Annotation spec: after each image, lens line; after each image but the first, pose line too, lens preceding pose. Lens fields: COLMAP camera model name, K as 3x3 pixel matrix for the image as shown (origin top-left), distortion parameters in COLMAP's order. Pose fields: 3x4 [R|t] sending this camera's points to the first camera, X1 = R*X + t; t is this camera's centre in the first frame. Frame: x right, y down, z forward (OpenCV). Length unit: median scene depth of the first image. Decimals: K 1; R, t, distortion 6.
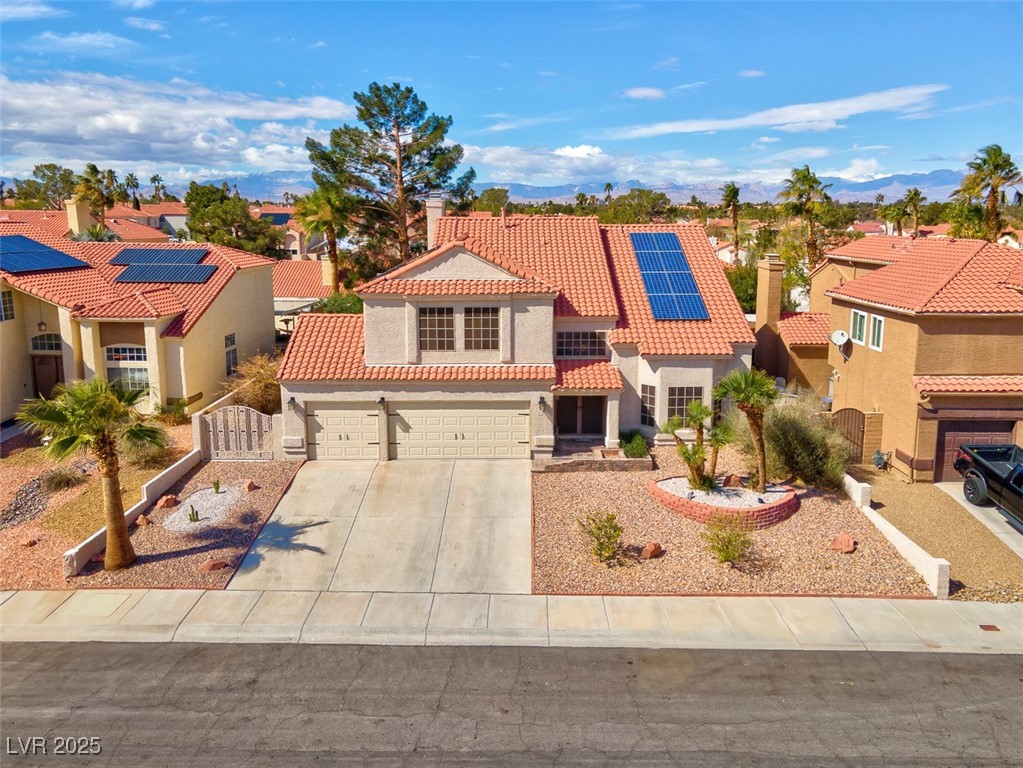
lens RADIAL K [[760.4, 0, 511.5], [0, 760.4, 384.0], [0, 0, 1]] dist [0.049010, -0.000069]
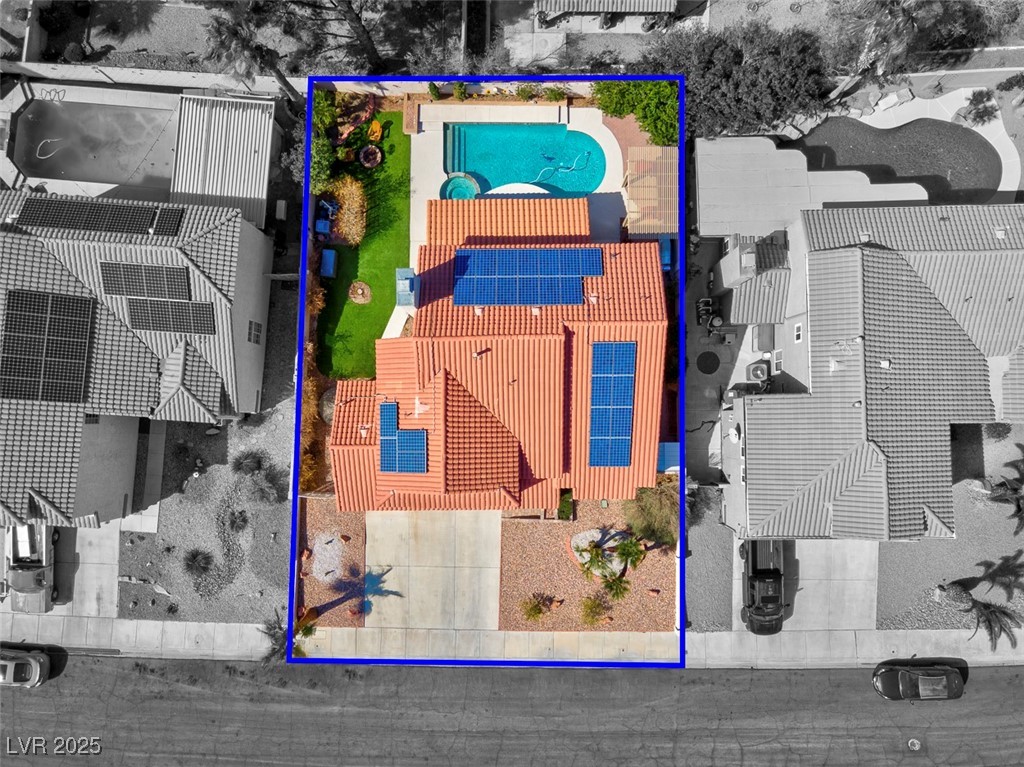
lens RADIAL K [[761.2, 0, 512.0], [0, 761.2, 383.5], [0, 0, 1]] dist [0.049010, -0.000069]
pose [[0.999715, 0.005128, -0.023312, 0.086742], [0.021311, 0.248221, 0.968469, -1.580702], [0.010753, -0.968690, 0.248041, 0.854637]]
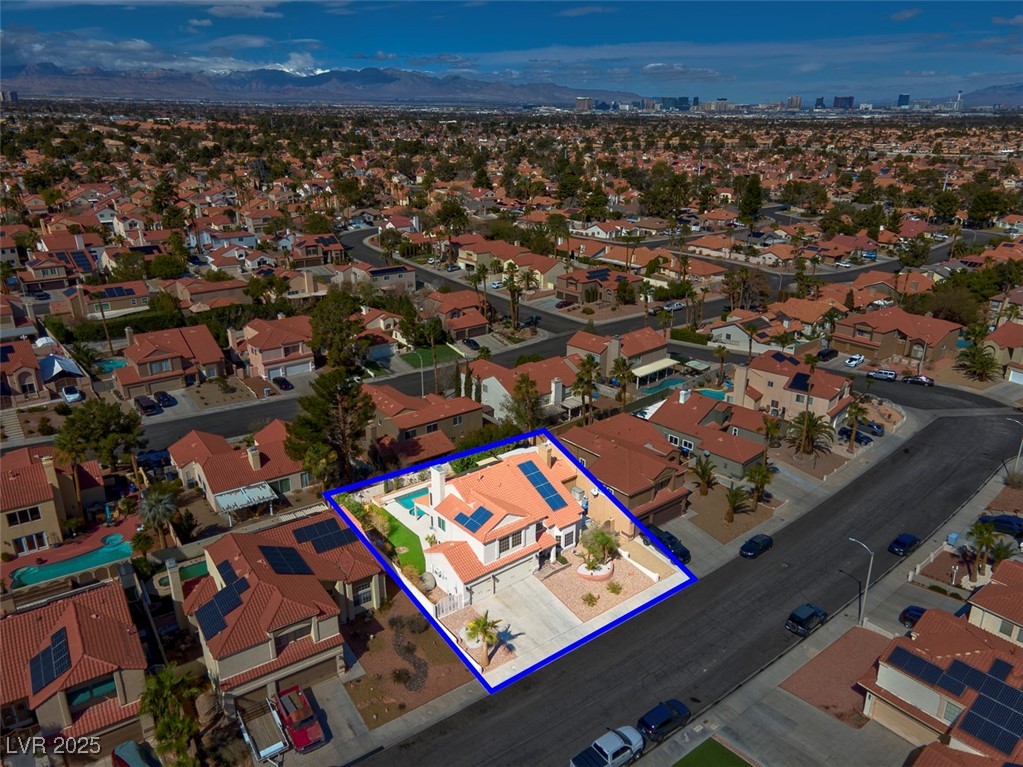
lens RADIAL K [[760.4, 0, 511.5], [0, 760.4, 383.5], [0, 0, 1]] dist [0.049010, -0.000069]
pose [[0.785486, -0.215059, 0.580311, -1.592668], [0.135313, 0.974673, 0.178052, -1.156974], [-0.603905, -0.061334, 0.794693, -1.227496]]
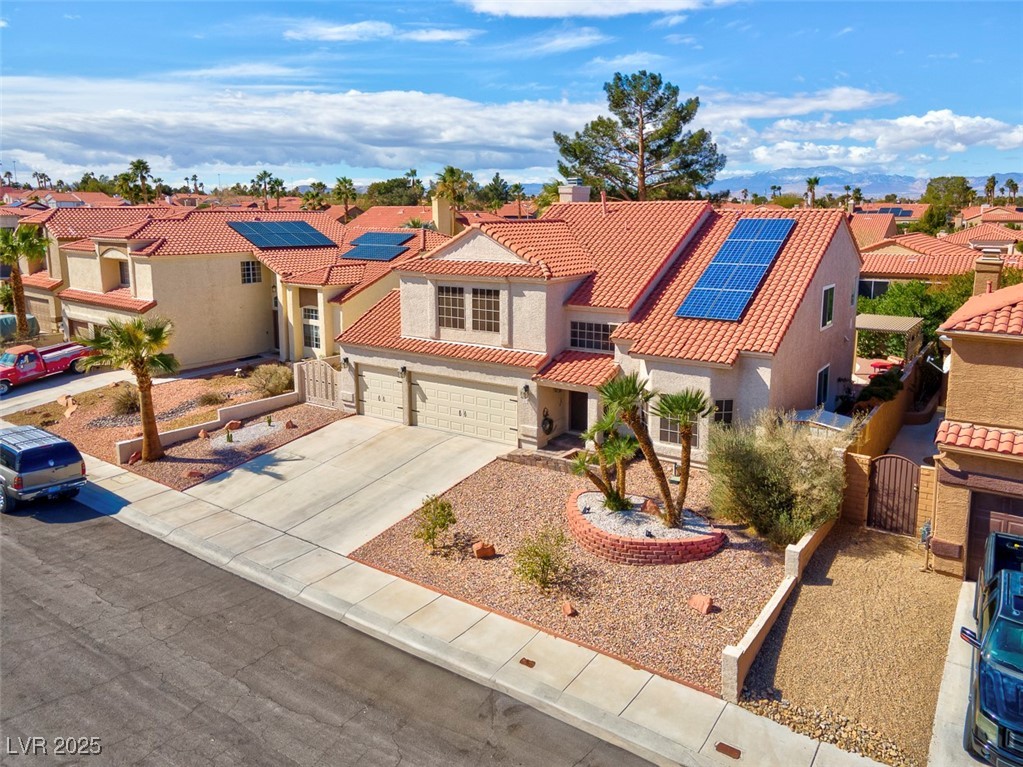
lens RADIAL K [[756.1, 0, 511.5], [0, 756.1, 383.5], [0, 0, 1]] dist [0.053617, 0.001961]
pose [[0.814416, 0.126886, -0.566239, 0.570709], [-0.125395, 0.991227, 0.041765, -0.022661], [0.566571, 0.036989, 0.823182, 0.197150]]
